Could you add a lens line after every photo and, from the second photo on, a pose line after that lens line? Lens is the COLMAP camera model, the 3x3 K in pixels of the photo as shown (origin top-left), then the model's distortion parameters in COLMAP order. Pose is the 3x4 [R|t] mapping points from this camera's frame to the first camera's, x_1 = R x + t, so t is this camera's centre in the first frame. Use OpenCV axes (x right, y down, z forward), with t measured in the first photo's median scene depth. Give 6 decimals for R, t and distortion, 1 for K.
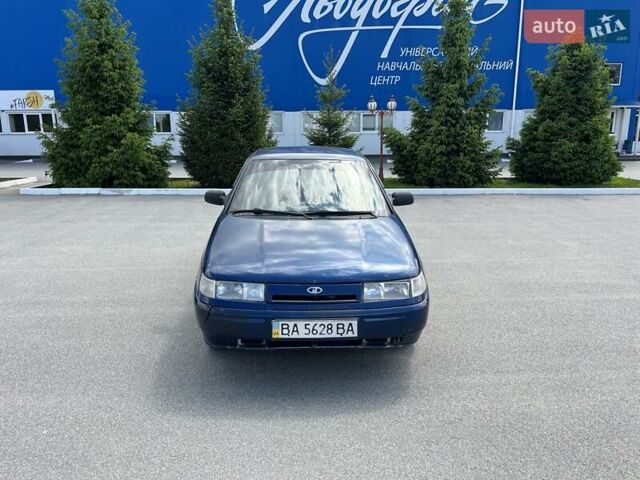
lens RADIAL K [[485.9, 0, 325.8], [0, 485.9, 233.6], [0, 0, 1]] dist [0.043066, -0.003965]
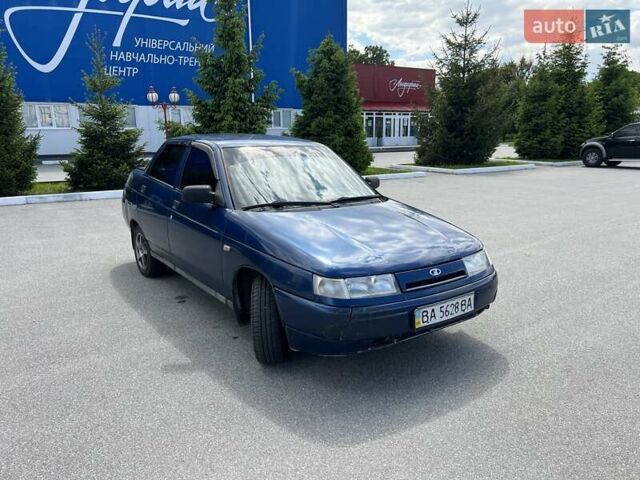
lens RADIAL K [[484.6, 0, 326.3], [0, 484.6, 243.2], [0, 0, 1]] dist [0.054098, -0.067336]
pose [[0.844763, -0.123569, 0.520679, -0.143471], [0.112841, 0.992230, 0.052402, -0.003343], [-0.523109, 0.014486, 0.852143, 0.058010]]
